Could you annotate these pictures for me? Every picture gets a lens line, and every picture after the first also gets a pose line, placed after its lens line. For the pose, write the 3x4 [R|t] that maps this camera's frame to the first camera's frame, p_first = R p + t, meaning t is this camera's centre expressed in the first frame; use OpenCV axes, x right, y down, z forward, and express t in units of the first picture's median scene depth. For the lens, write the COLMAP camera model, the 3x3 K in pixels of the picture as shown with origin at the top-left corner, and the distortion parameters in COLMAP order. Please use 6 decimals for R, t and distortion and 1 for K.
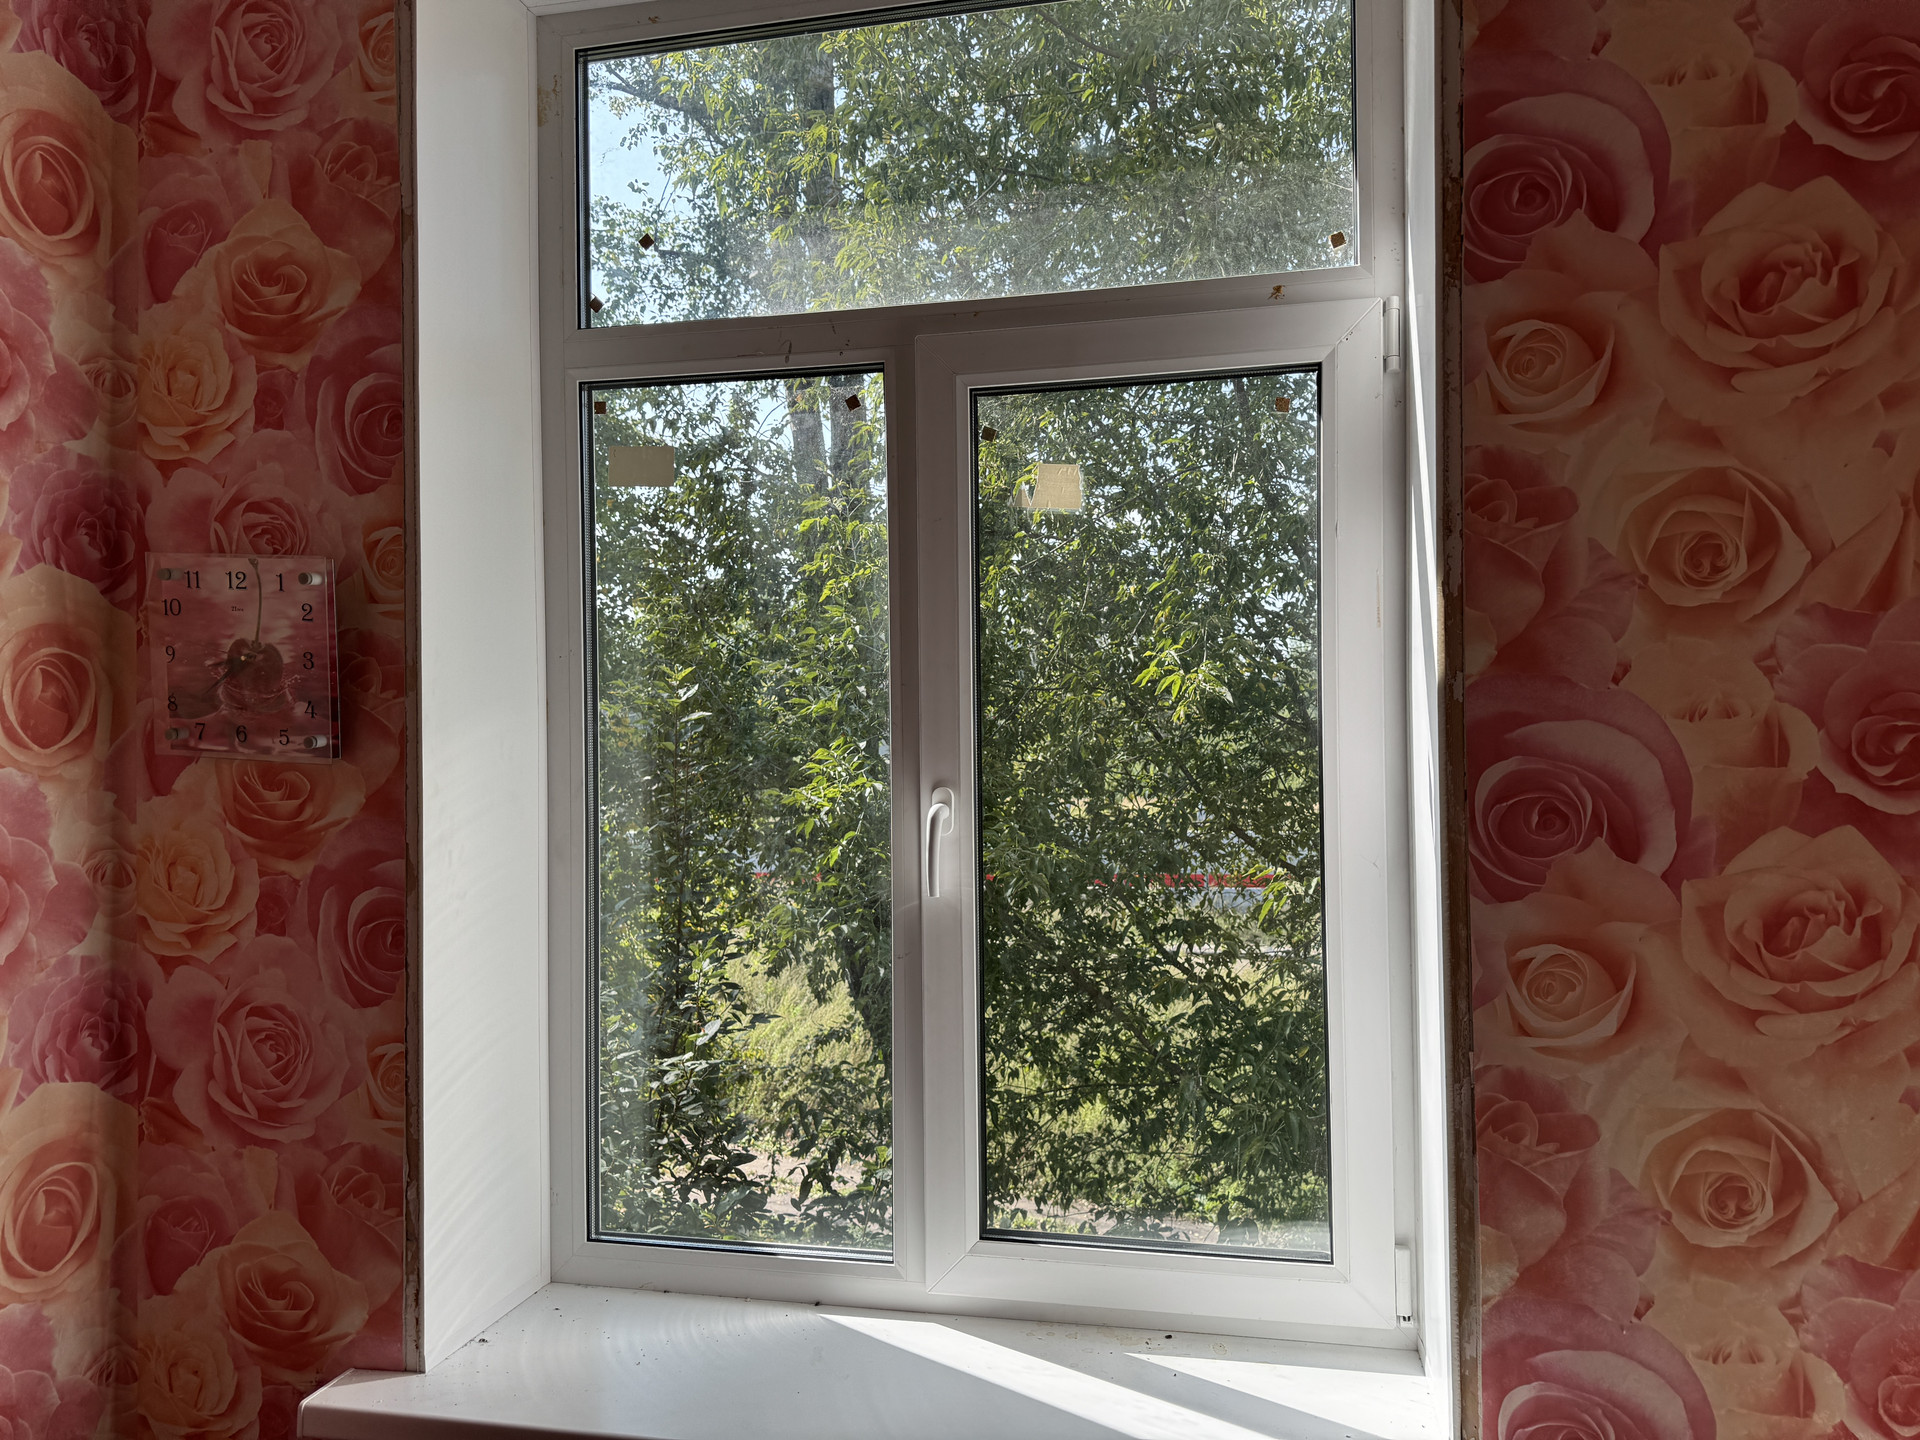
lens RADIAL K [[1279.4, 0, 981.4], [0, 1279.4, 723.1], [0, 0, 1]] dist [0.005724, 0.003009]
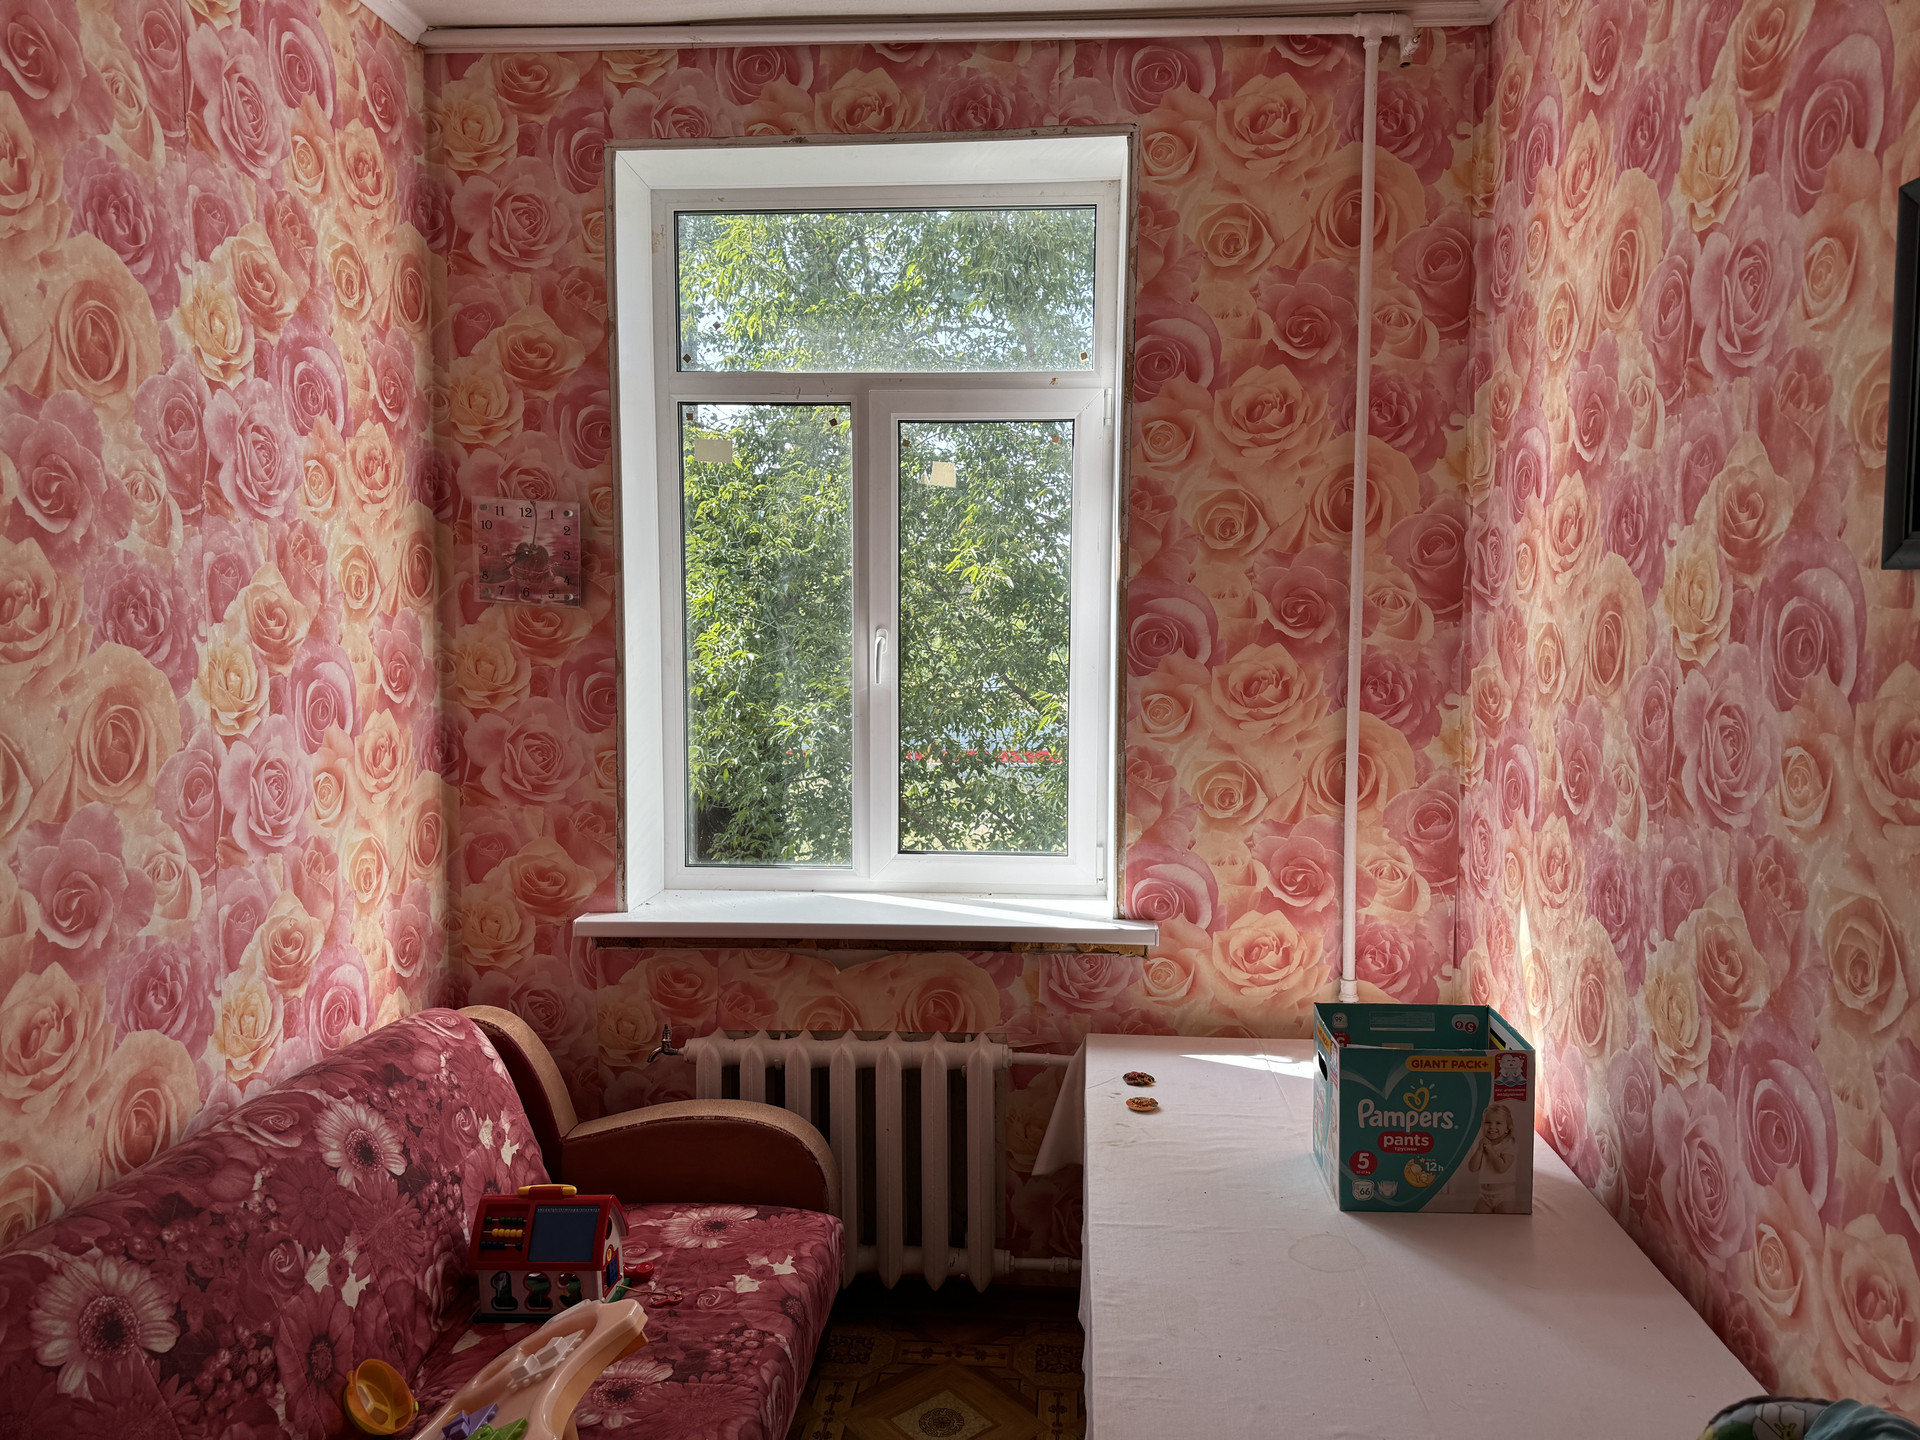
lens RADIAL K [[1360.6, 0, 960.0], [0, 1360.6, 720.0], [0, 0, 1]] dist [0.063951, -0.044209]
pose [[0.987958, 0.005539, 0.154625, -0.247618], [-0.018101, 0.996634, 0.079951, 0.023806], [-0.153662, -0.081787, 0.984733, -1.154578]]
